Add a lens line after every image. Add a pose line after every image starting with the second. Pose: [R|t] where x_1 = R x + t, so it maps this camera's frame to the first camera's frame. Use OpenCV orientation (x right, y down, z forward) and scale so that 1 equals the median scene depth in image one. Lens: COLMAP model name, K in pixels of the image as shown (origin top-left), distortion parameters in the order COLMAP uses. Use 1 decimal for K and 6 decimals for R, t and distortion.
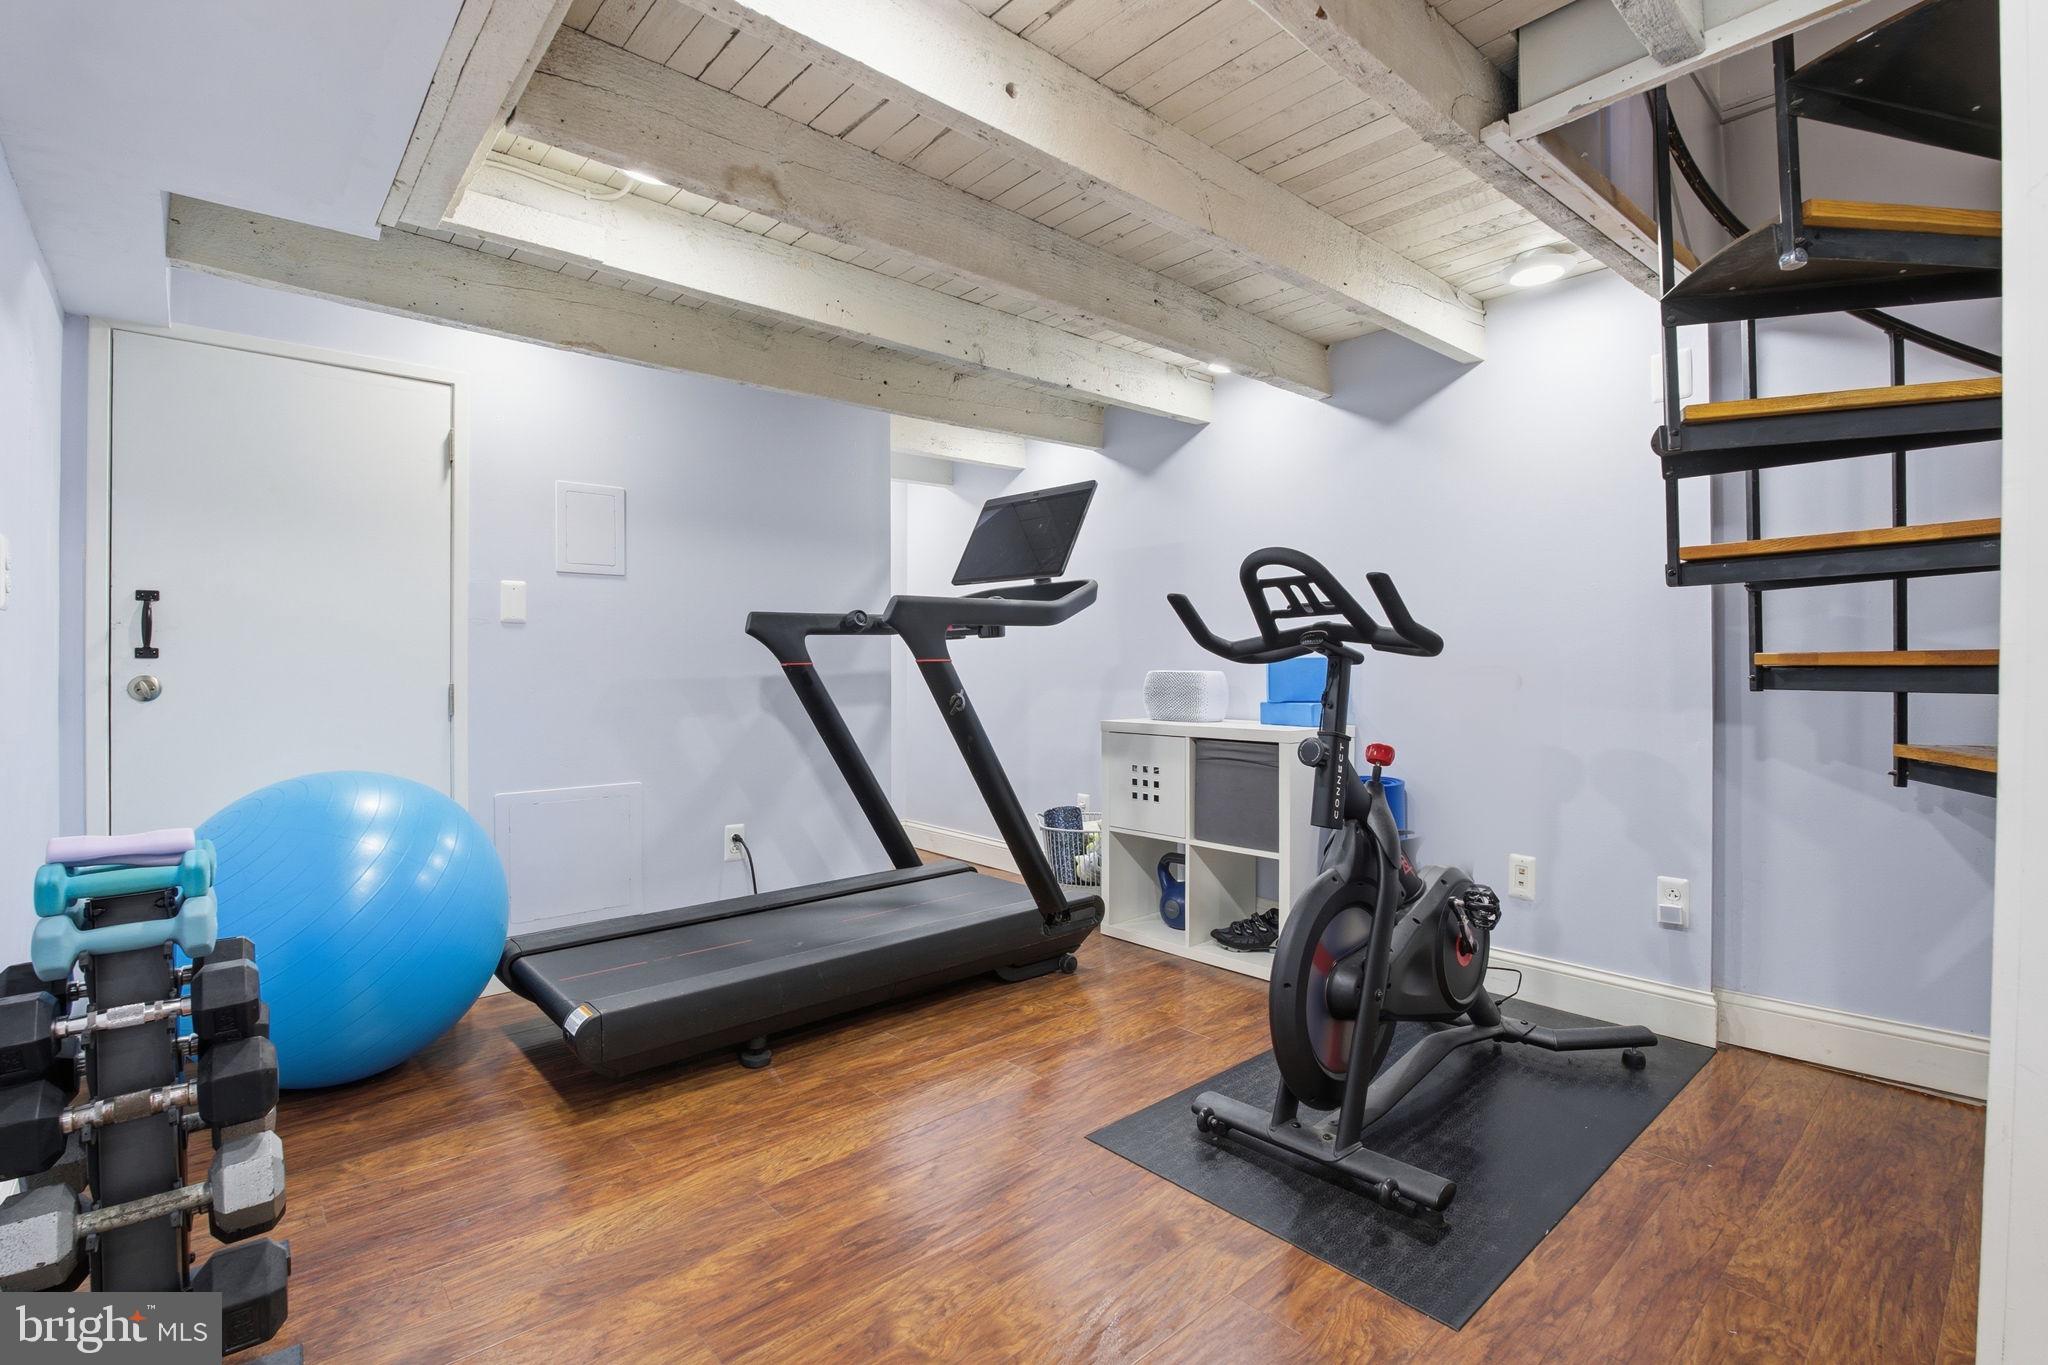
lens RADIAL K [[917.6, 0, 1012.6], [0, 917.6, 676.6], [0, 0, 1]] dist [-0.017943, 0.000295]
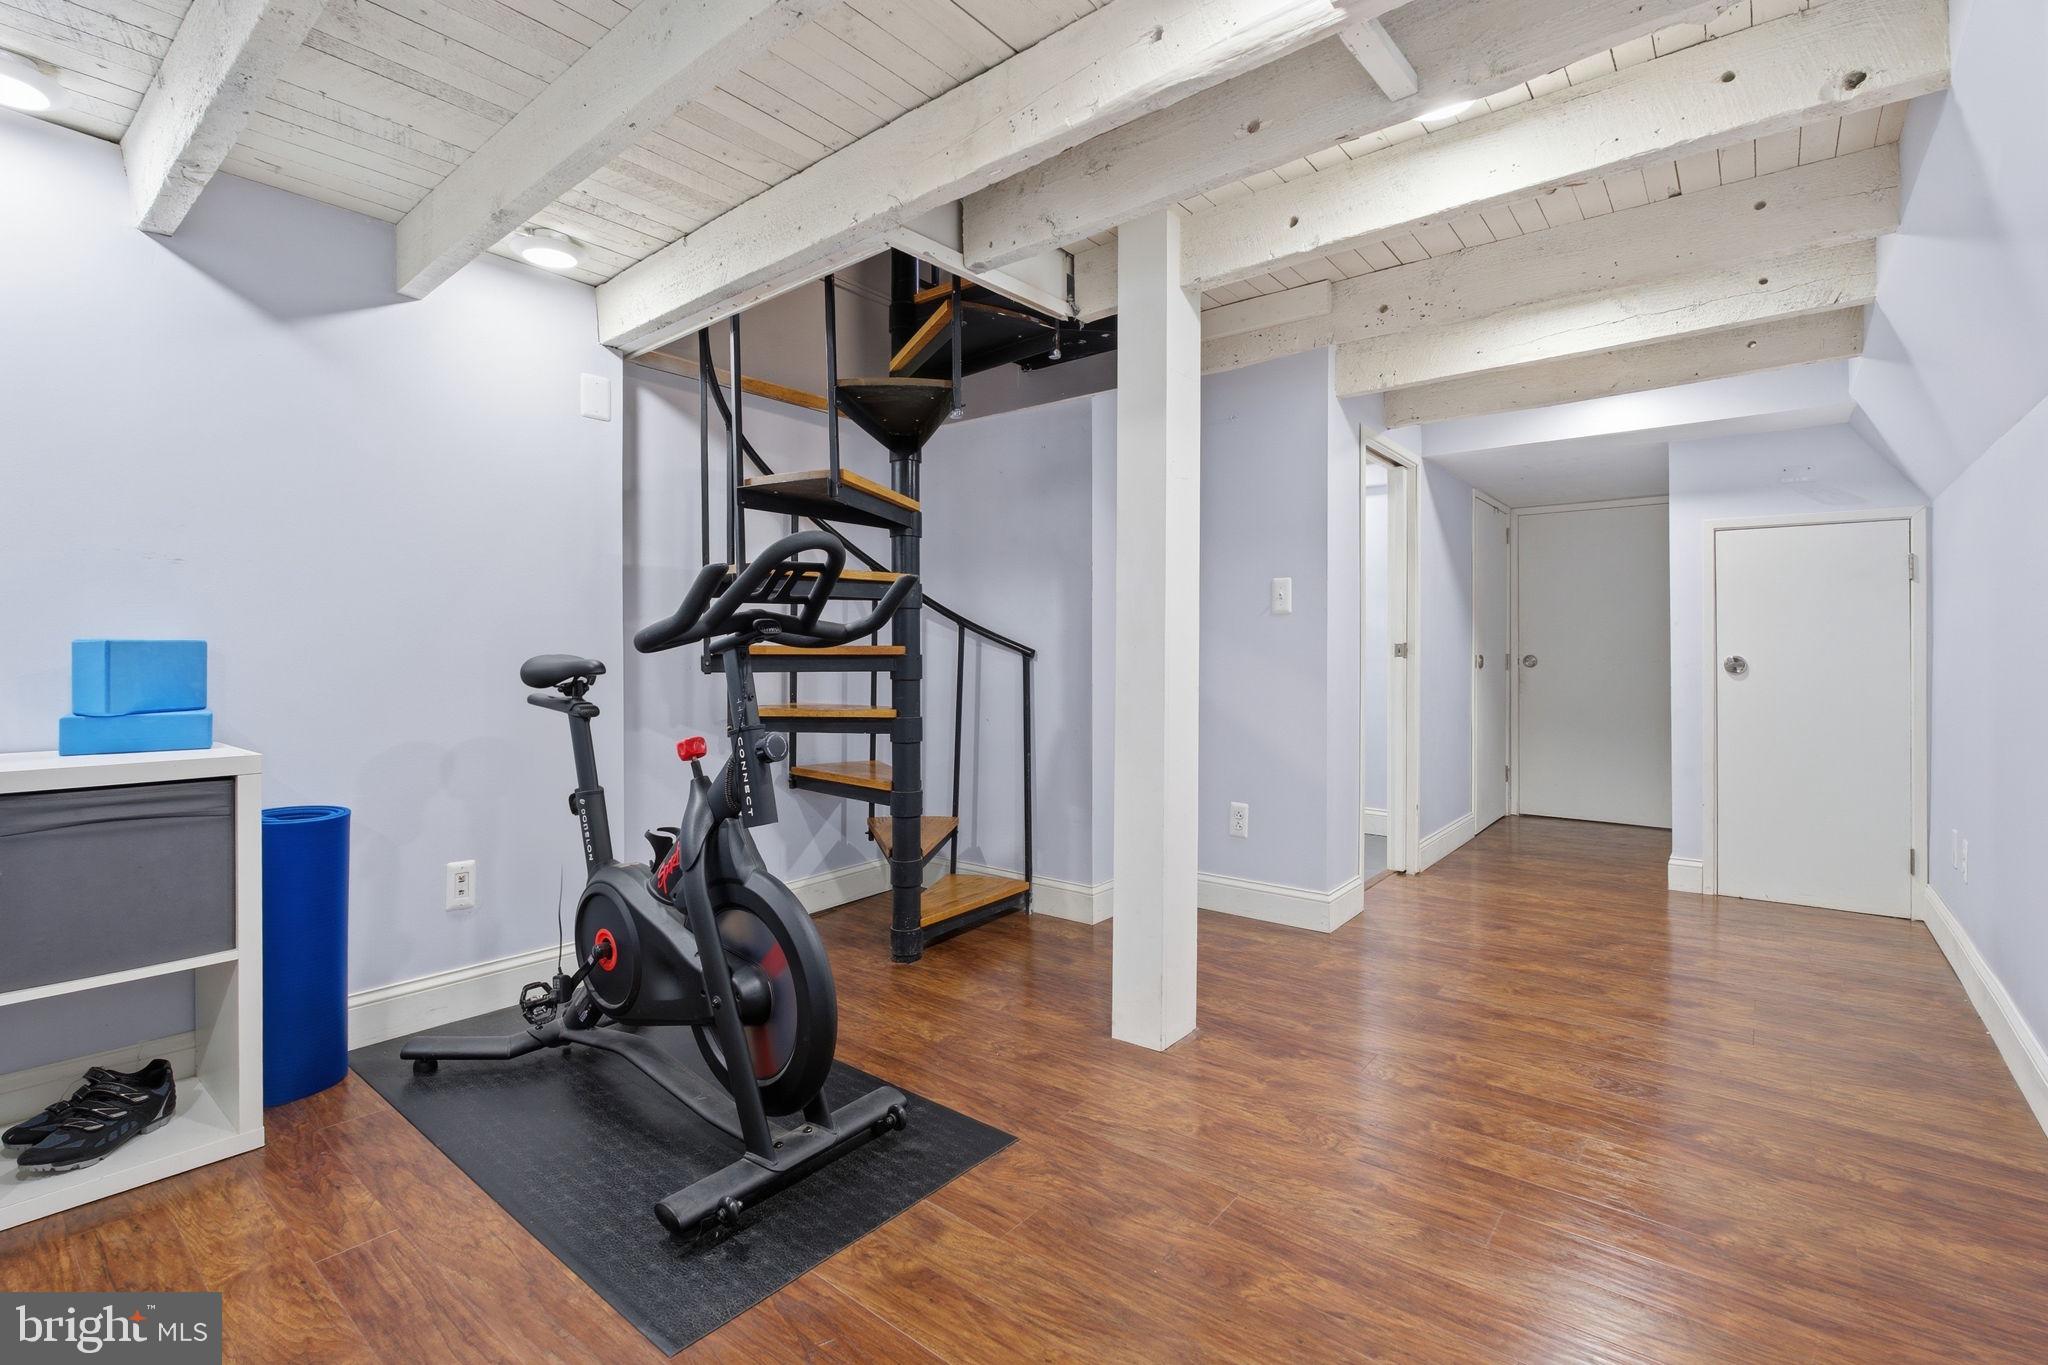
lens RADIAL K [[917.6, 0, 1012.7], [0, 917.6, 662.4], [0, 0, 1]] dist [-0.017943, 0.000295]
pose [[-0.153233, -0.005142, 0.988177, -0.747961], [0.008748, 0.999940, 0.006560, -0.007327], [-0.988151, 0.009650, -0.153179, 1.042994]]
